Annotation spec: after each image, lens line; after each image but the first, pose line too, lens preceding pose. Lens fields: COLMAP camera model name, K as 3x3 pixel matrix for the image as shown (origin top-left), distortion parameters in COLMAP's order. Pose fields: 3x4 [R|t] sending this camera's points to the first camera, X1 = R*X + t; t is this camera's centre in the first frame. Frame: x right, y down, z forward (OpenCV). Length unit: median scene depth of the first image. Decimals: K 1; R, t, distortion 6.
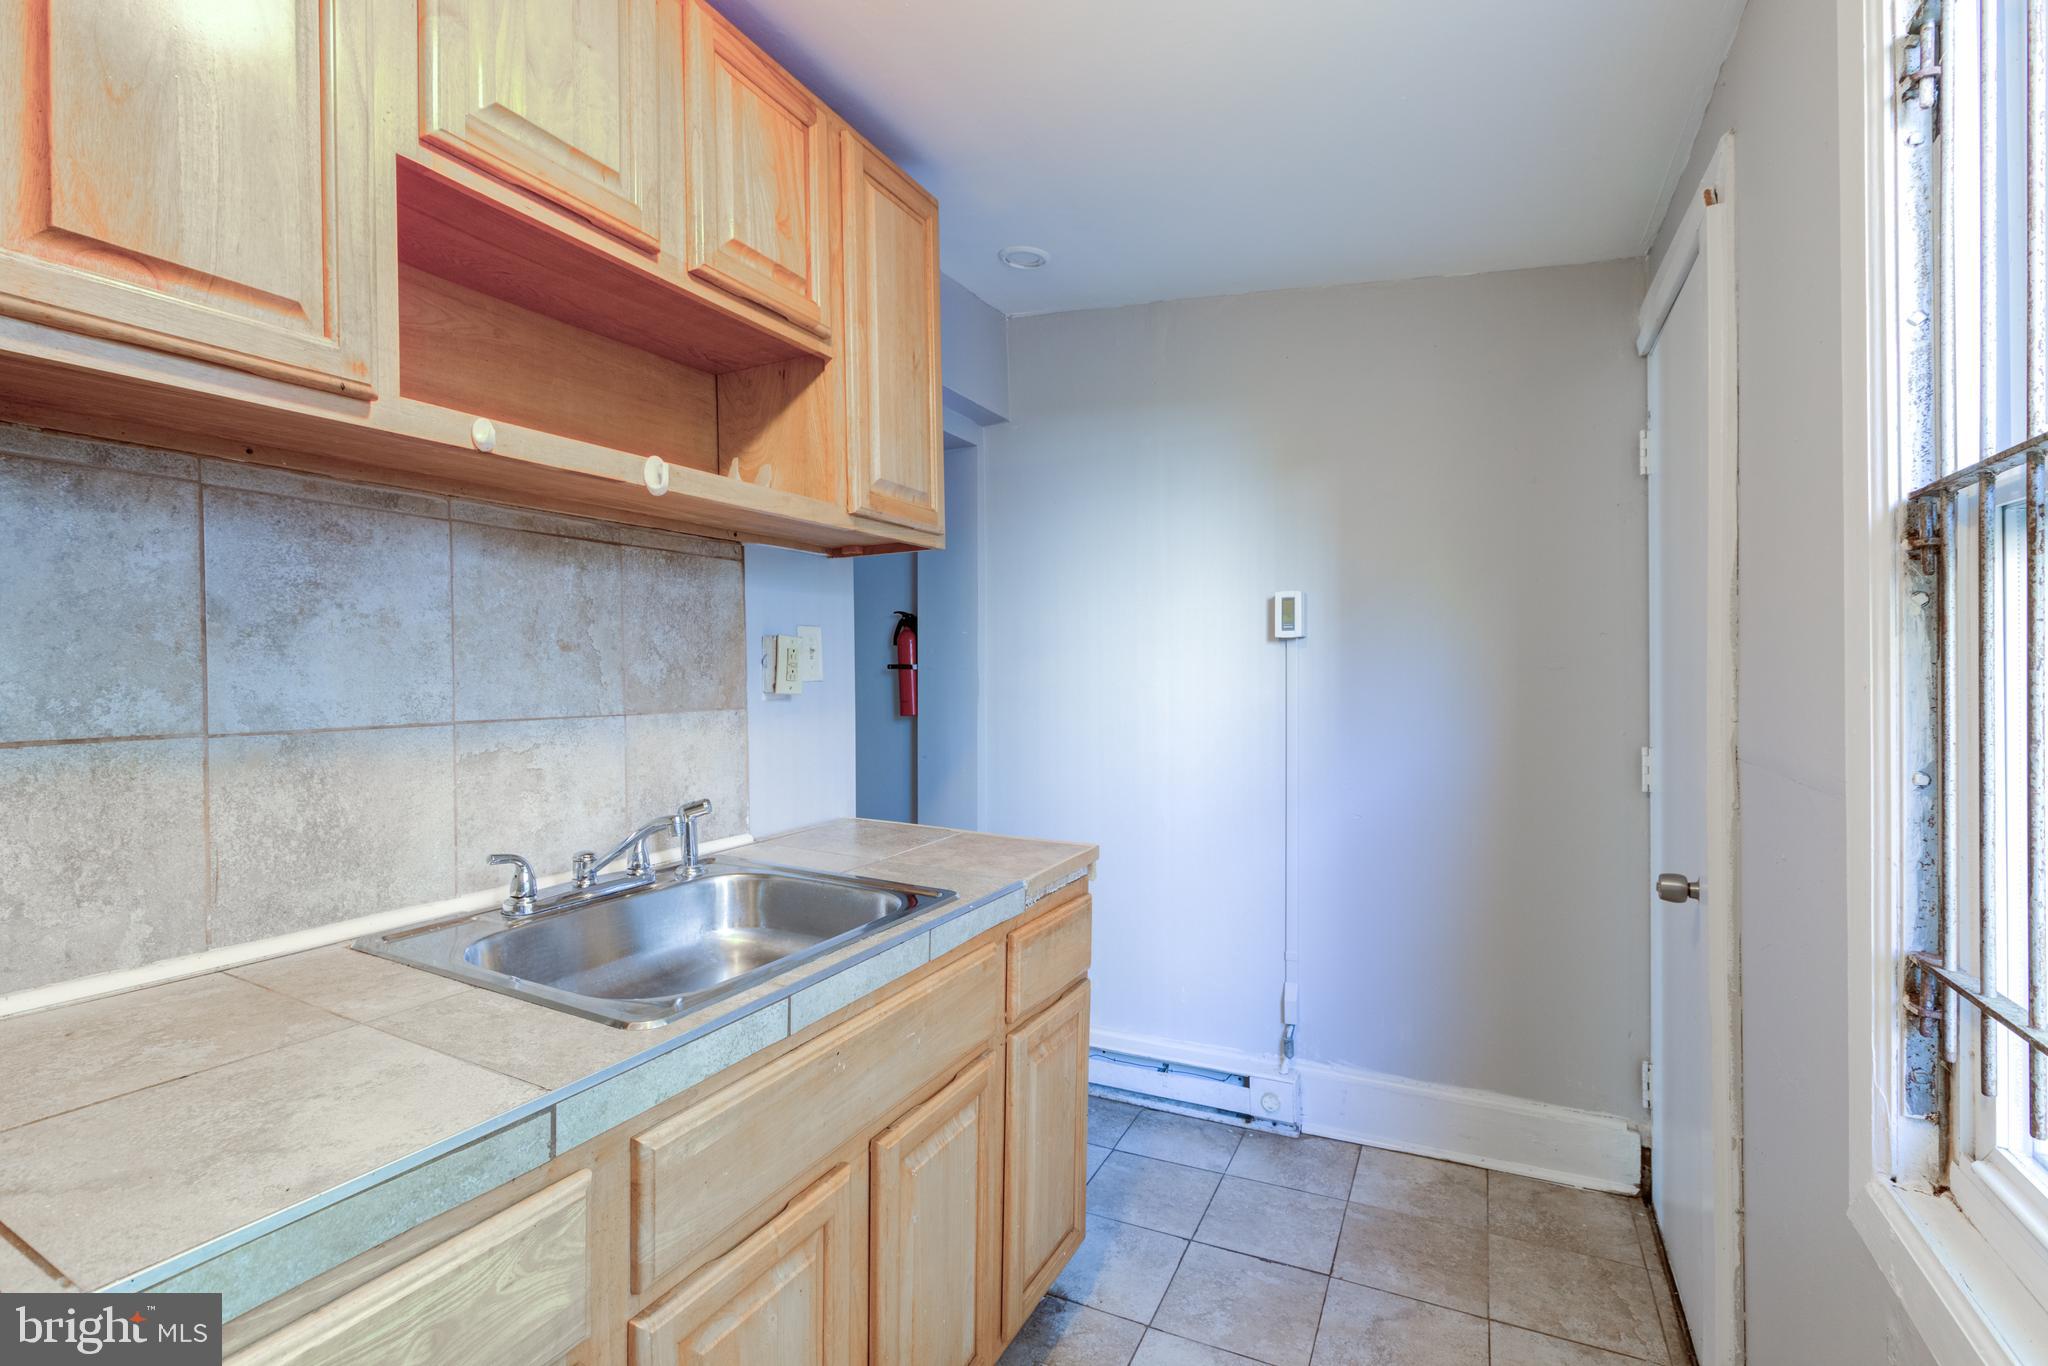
lens RADIAL K [[945.8, 0, 1027.6], [0, 945.8, 691.3], [0, 0, 1]] dist [-0.013490, 0.007779]
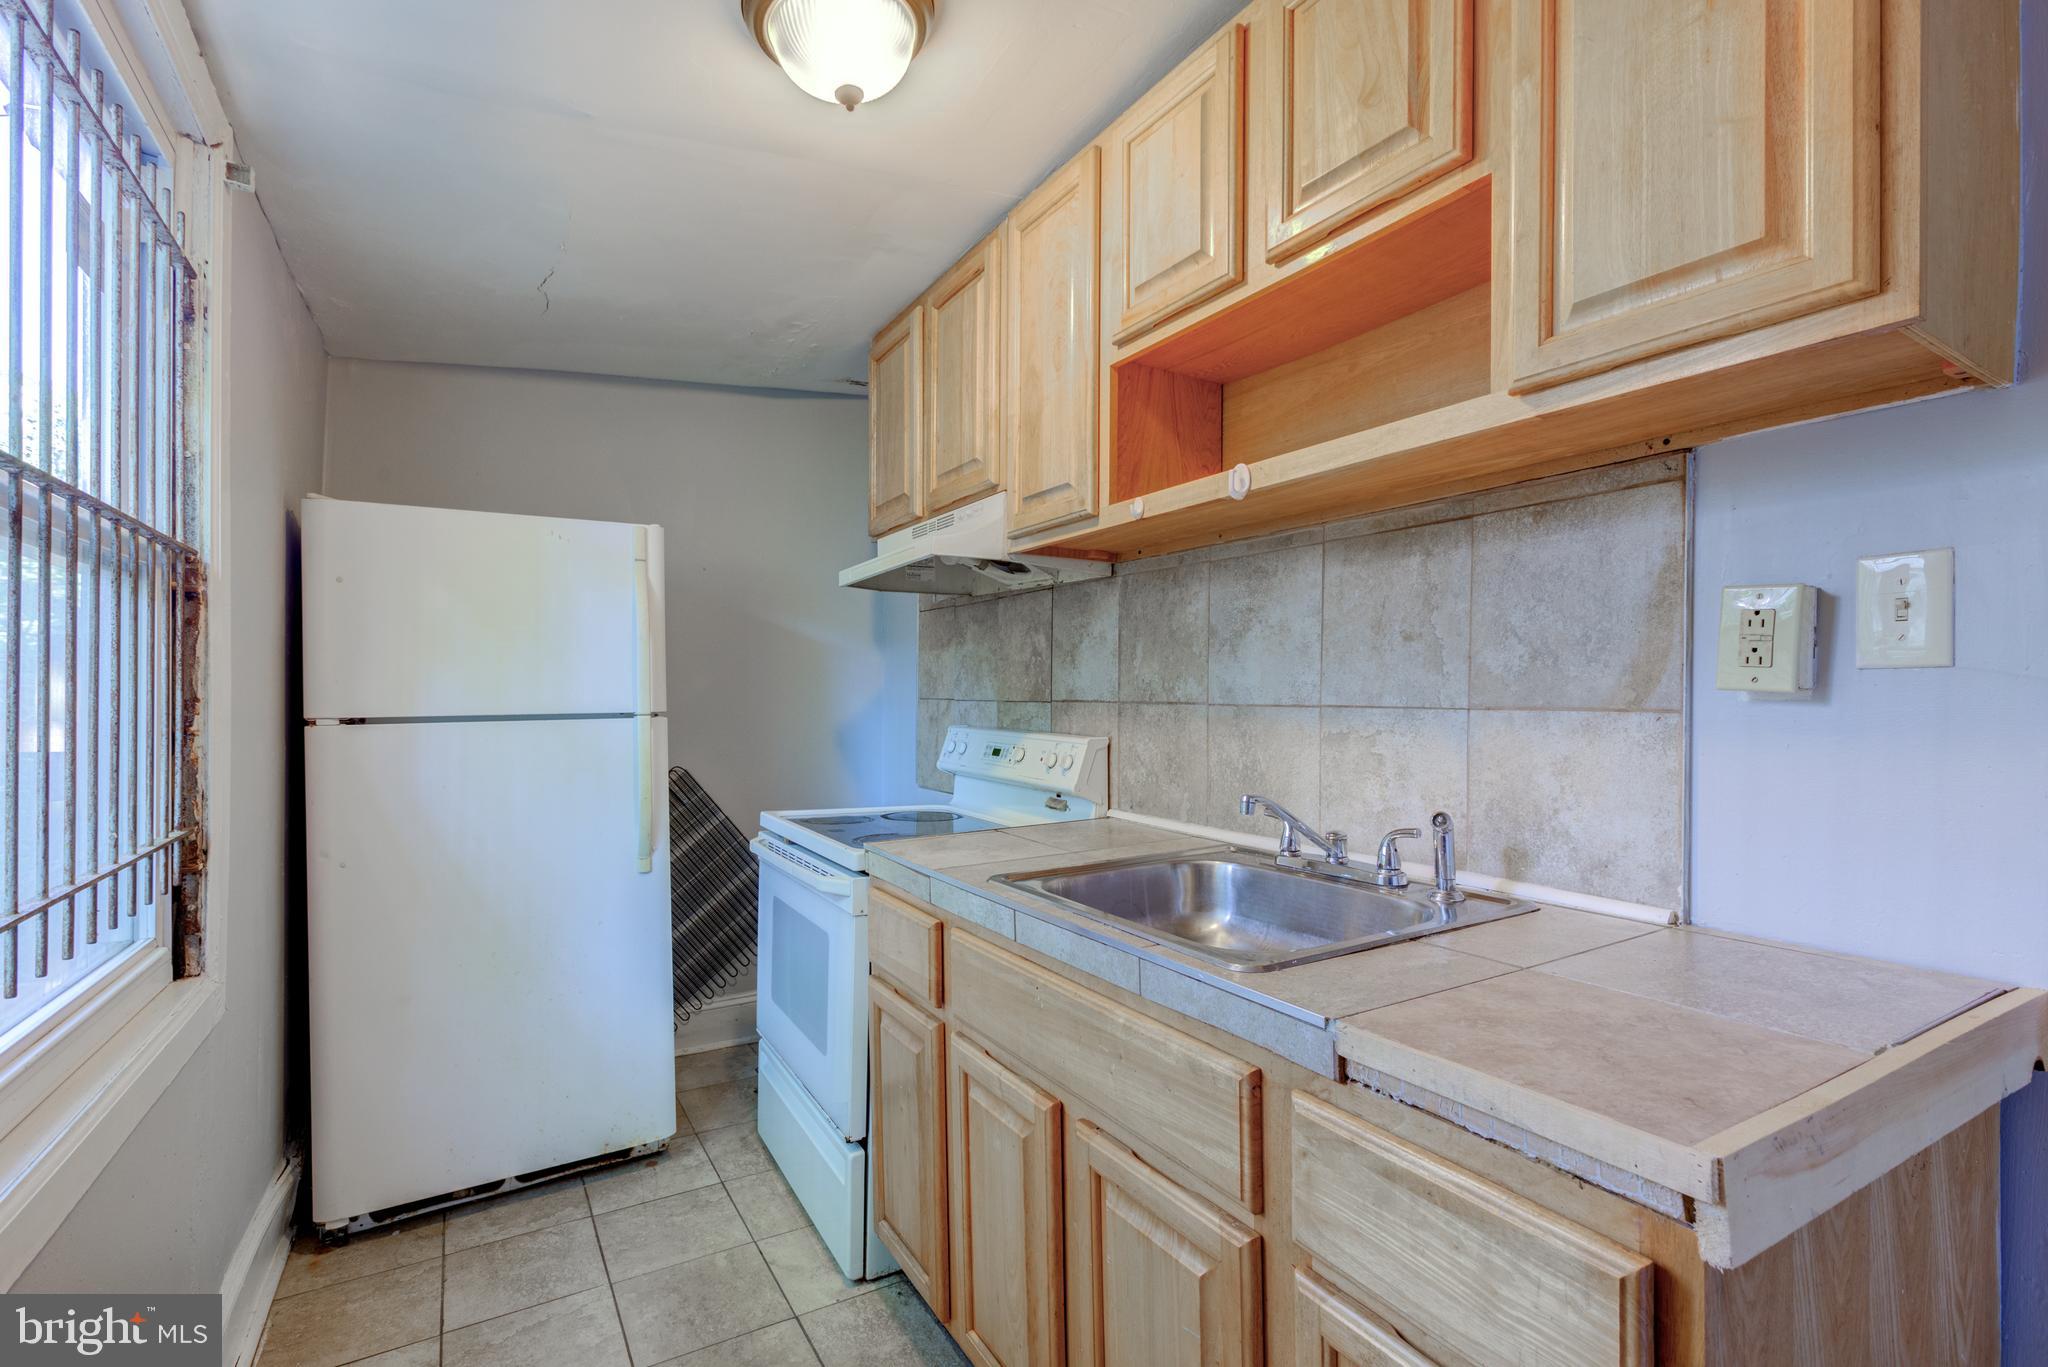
lens RADIAL K [[945.8, 0, 1027.6], [0, 945.8, 691.8], [0, 0, 1]] dist [-0.013490, 0.007779]
pose [[-0.546900, 0.005130, -0.837182, 0.608273], [-0.014015, 0.999785, 0.015282, 0.001275], [0.837080, 0.020091, -0.546711, 1.288606]]
